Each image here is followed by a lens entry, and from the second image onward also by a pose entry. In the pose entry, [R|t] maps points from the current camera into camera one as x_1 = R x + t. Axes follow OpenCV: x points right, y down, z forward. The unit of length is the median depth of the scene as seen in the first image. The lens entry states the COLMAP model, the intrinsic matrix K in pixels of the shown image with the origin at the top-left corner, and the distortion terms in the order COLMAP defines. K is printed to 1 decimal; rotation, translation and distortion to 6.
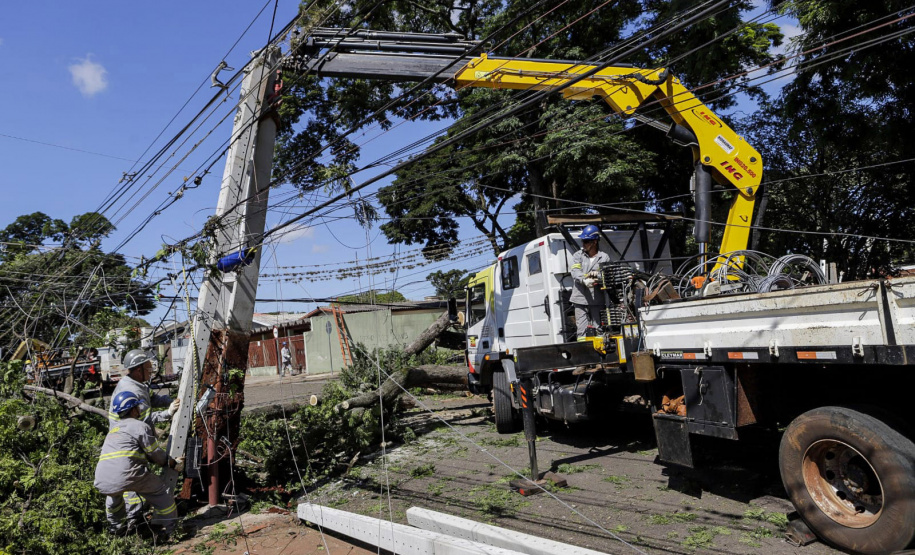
lens RADIAL K [[745.5, 0, 457.5], [0, 745.5, 277.5], [0, 0, 1]] dist [-0.011350, -0.008448]
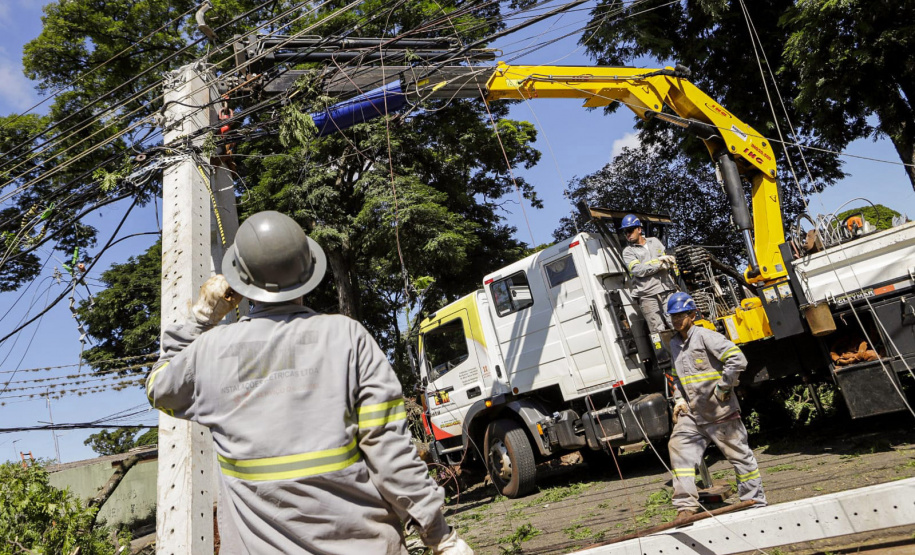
lens RADIAL K [[745.5, 0, 457.5], [0, 745.5, 277.5], [0, 0, 1]] dist [-0.011350, -0.008448]
pose [[0.826821, -0.007465, 0.562416, -0.446410], [0.143046, 0.969826, -0.197423, 0.131918], [-0.543972, 0.243685, 0.802940, 0.350845]]
